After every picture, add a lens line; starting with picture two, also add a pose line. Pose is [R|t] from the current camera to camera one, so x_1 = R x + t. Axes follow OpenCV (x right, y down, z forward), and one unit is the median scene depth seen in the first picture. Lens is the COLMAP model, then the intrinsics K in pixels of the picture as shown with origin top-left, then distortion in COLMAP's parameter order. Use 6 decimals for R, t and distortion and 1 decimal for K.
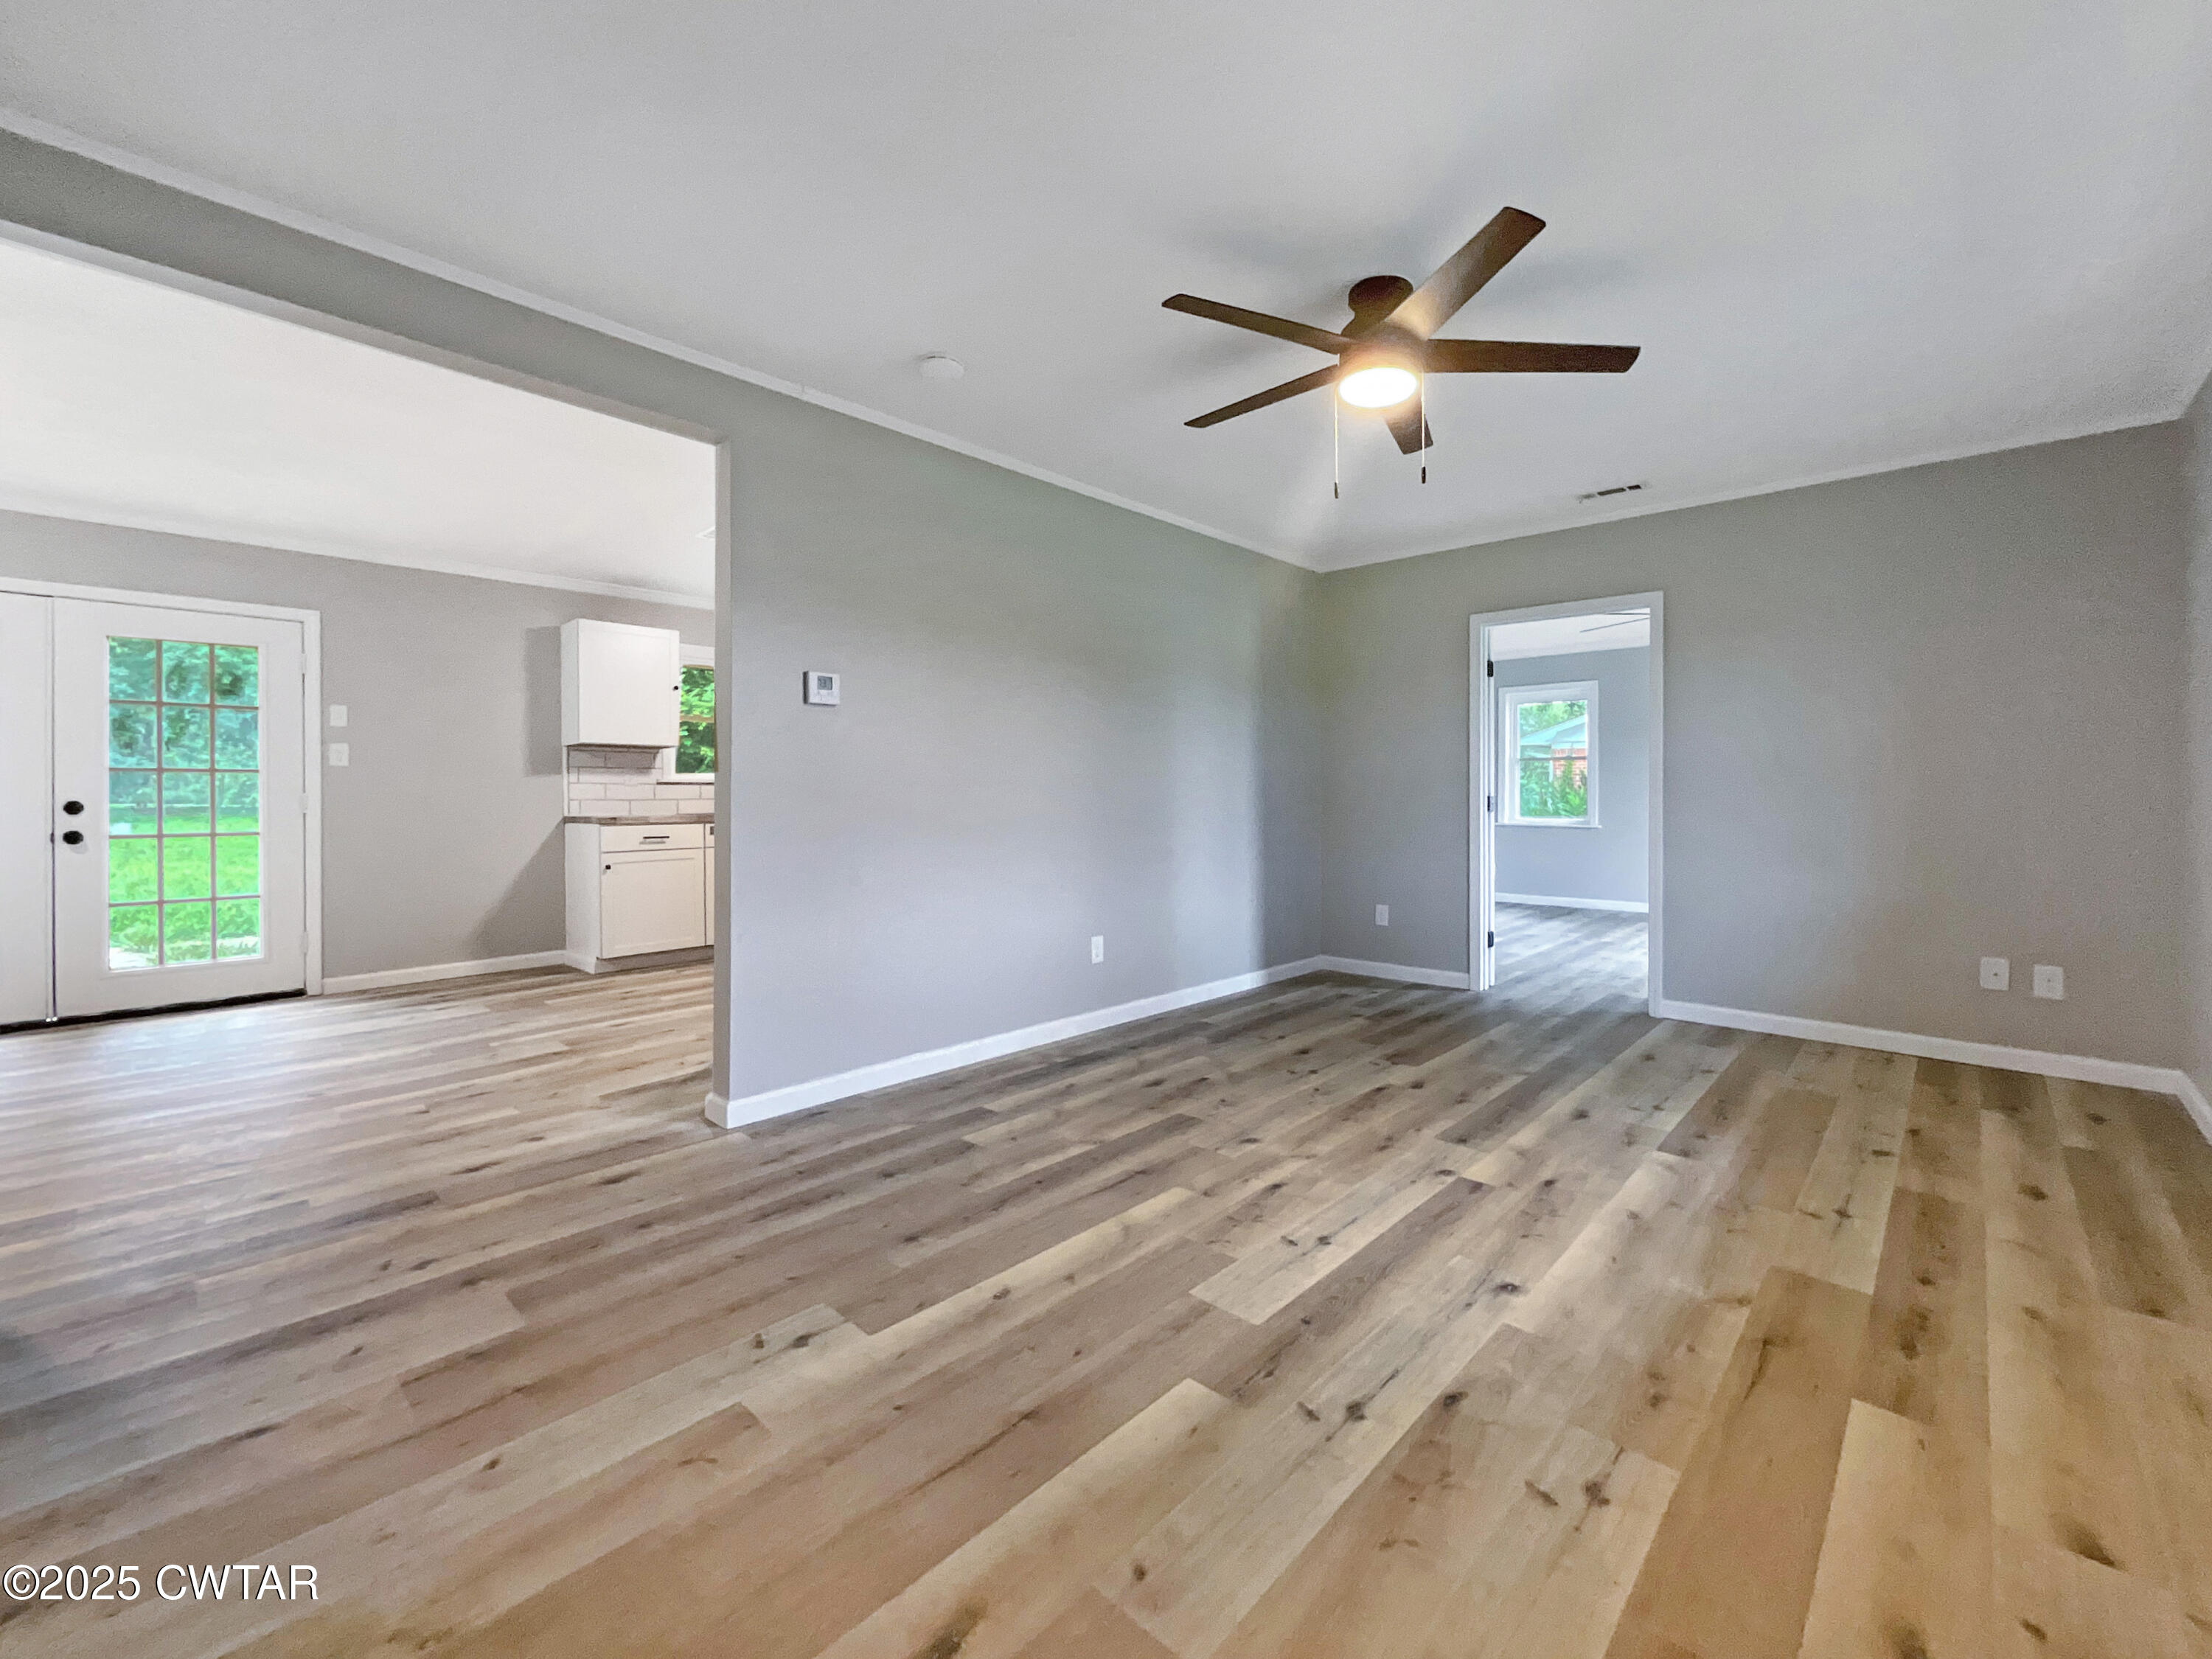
lens RADIAL K [[908.7, 0, 1121.2], [0, 908.7, 797.9], [0, 0, 1]] dist [-0.002369, 0.000058]
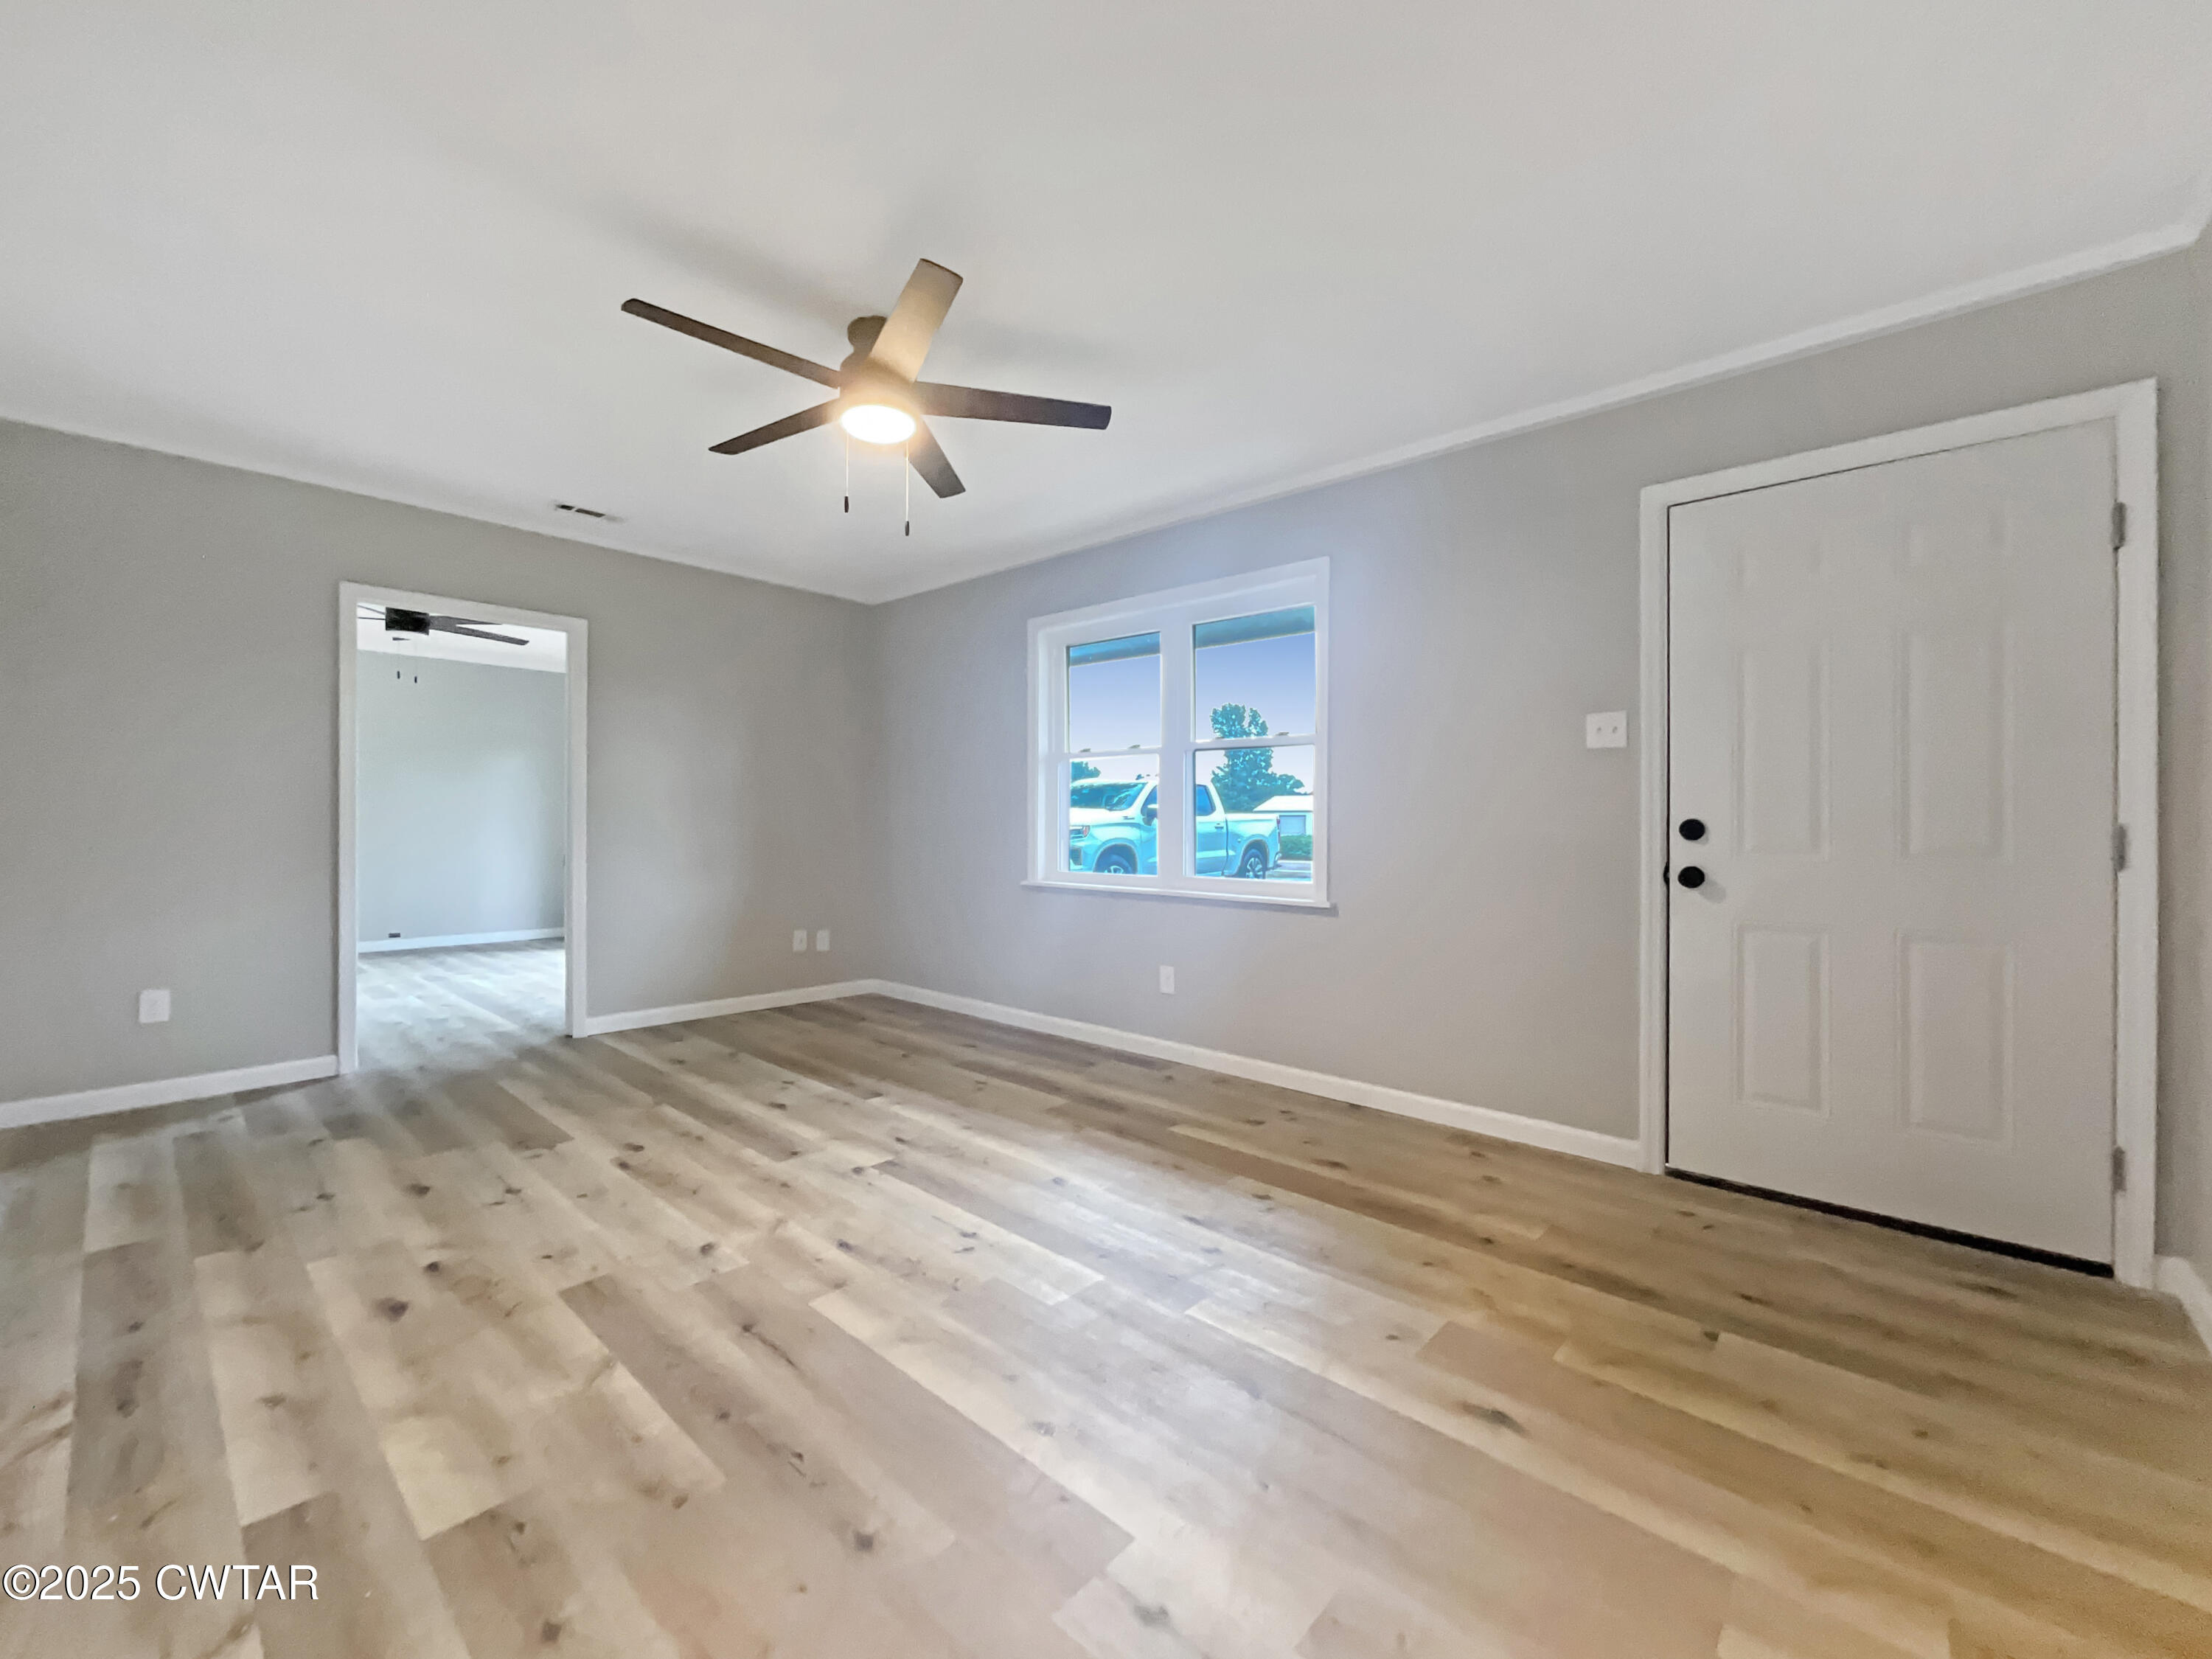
lens RADIAL K [[908.7, 0, 1089.6], [0, 908.7, 827.8], [0, 0, 1]] dist [-0.002369, 0.000058]
pose [[0.002082, -0.003635, 0.999991, -0.725241], [-0.001449, 0.999992, 0.003638, 0.004517], [-0.999997, -0.001457, 0.002077, 0.737671]]
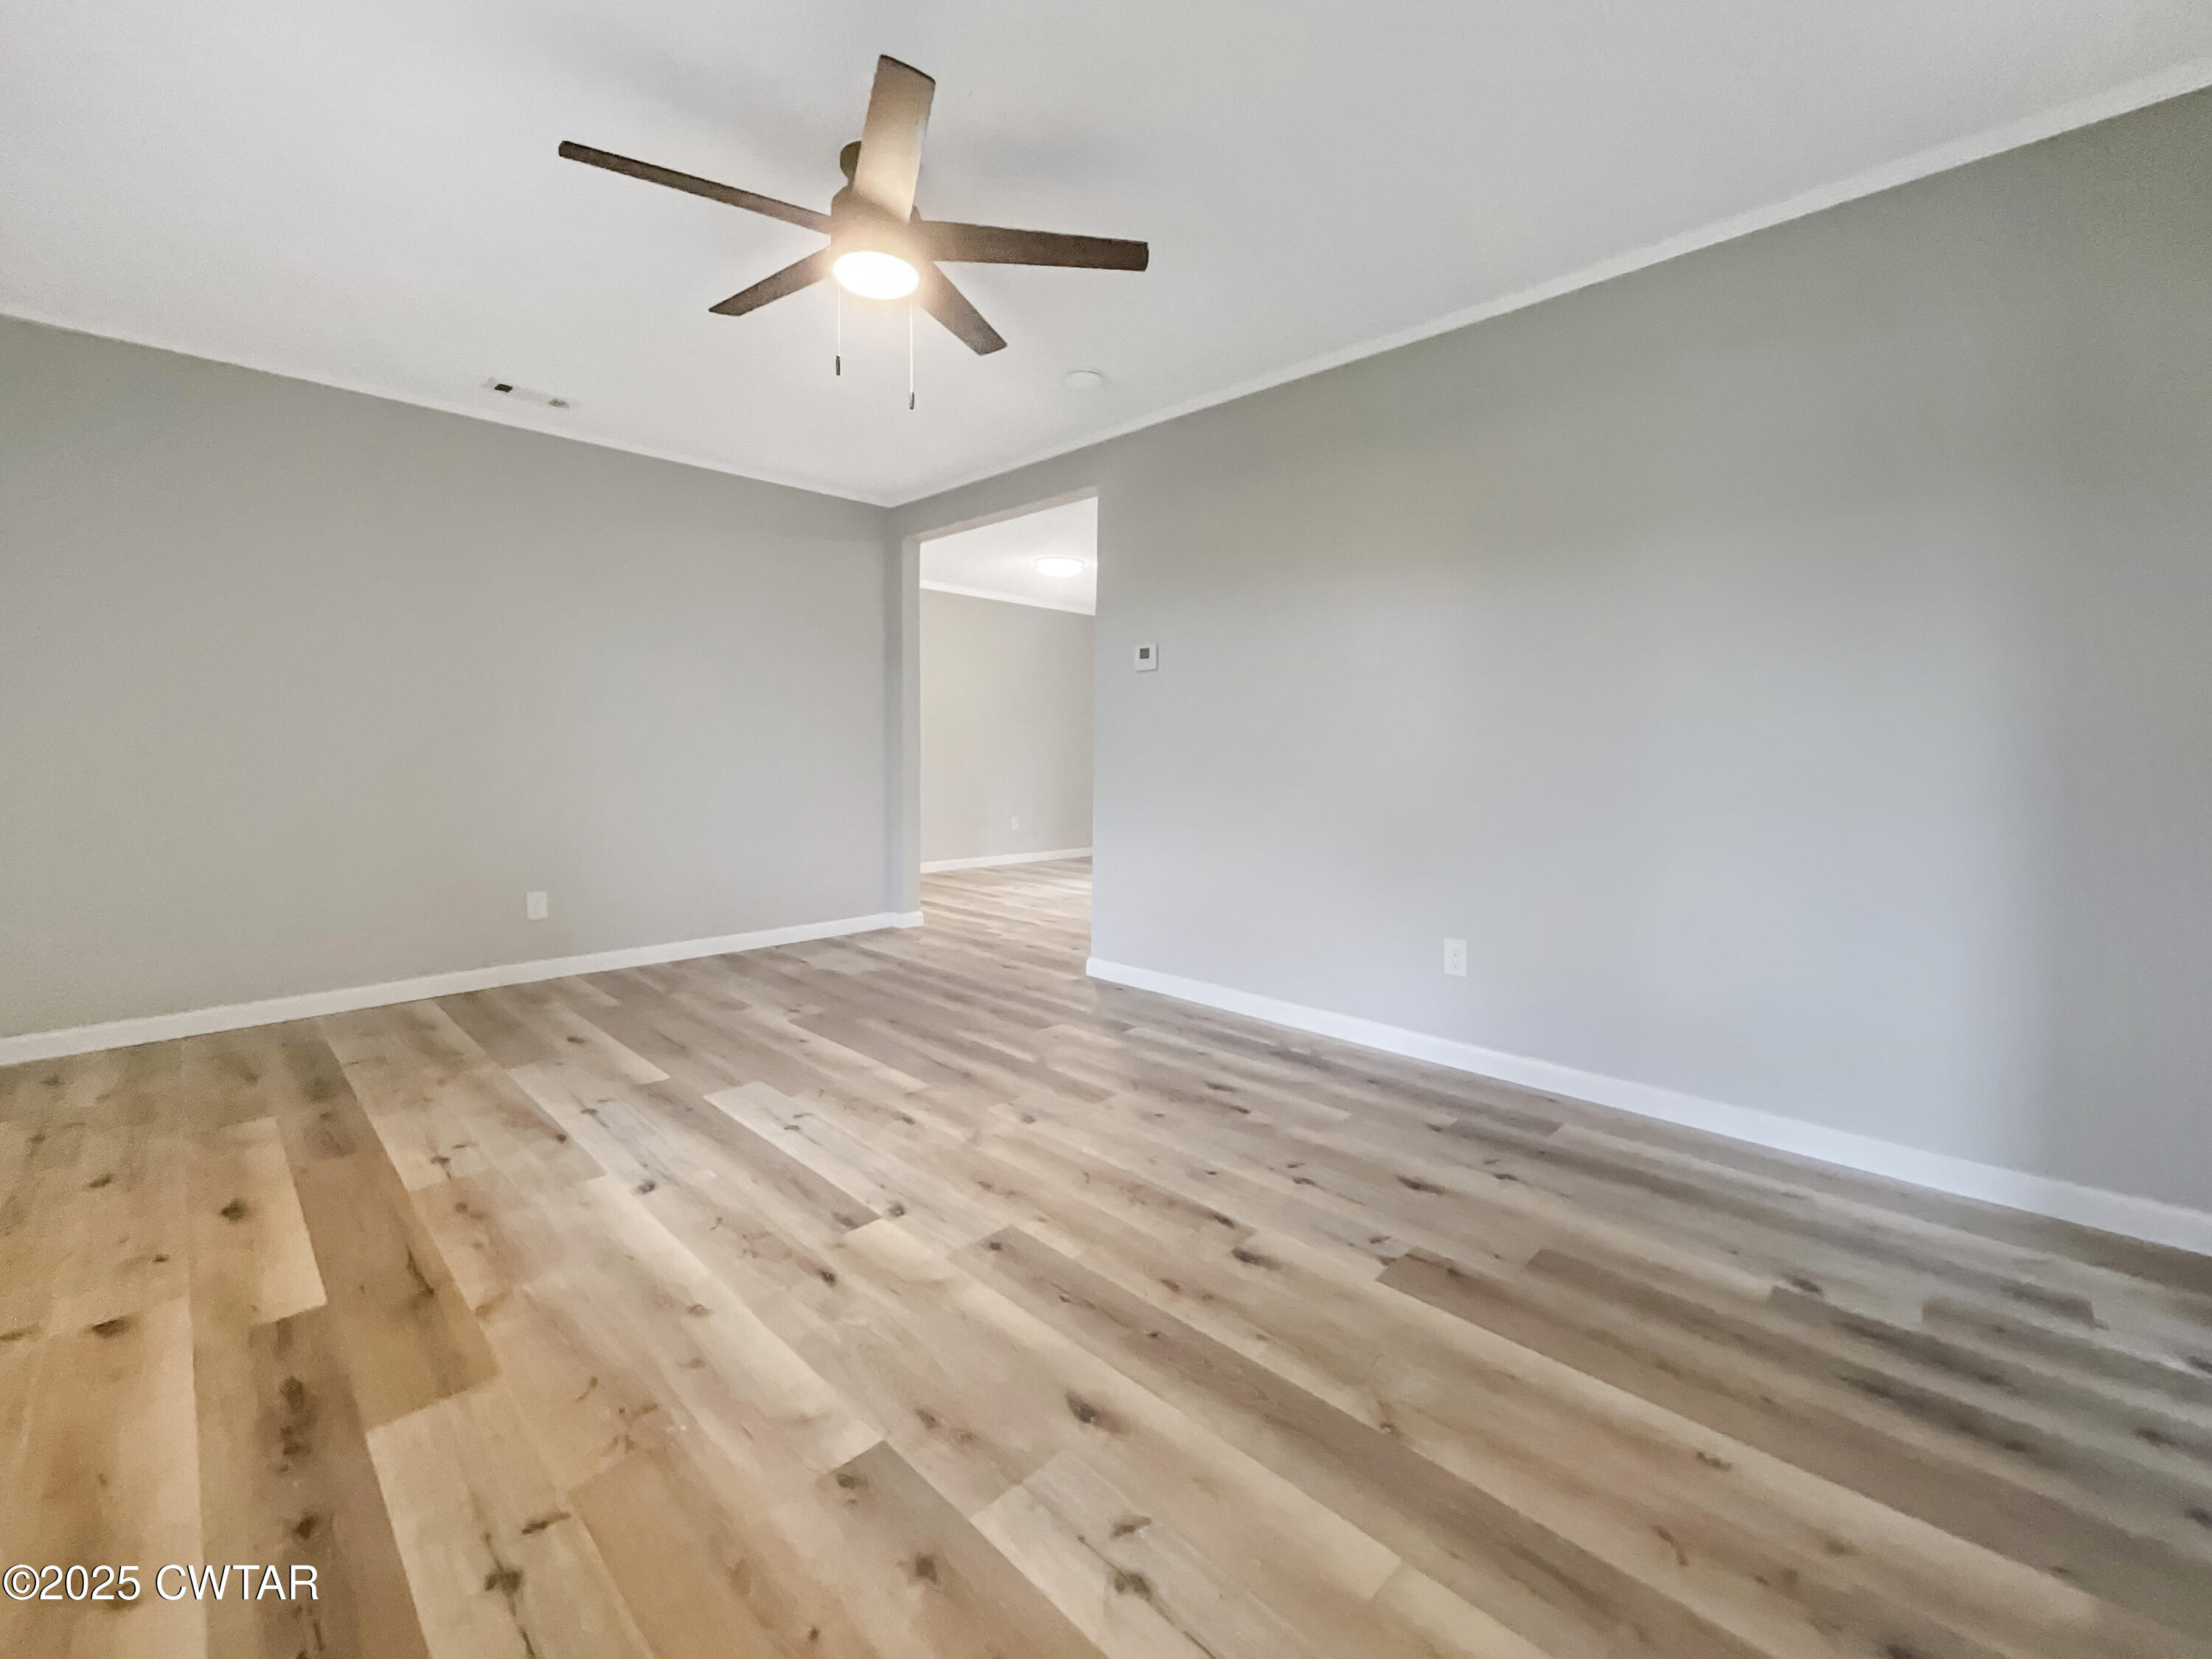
lens RADIAL K [[908.7, 0, 1101.7], [0, 908.7, 810.7], [0, 0, 1]] dist [-0.002369, 0.000058]
pose [[-0.021673, 0.064925, -0.997655, 1.138414], [-0.010249, 0.997822, 0.065159, 0.012446], [0.999713, 0.011637, -0.020960, 1.211208]]
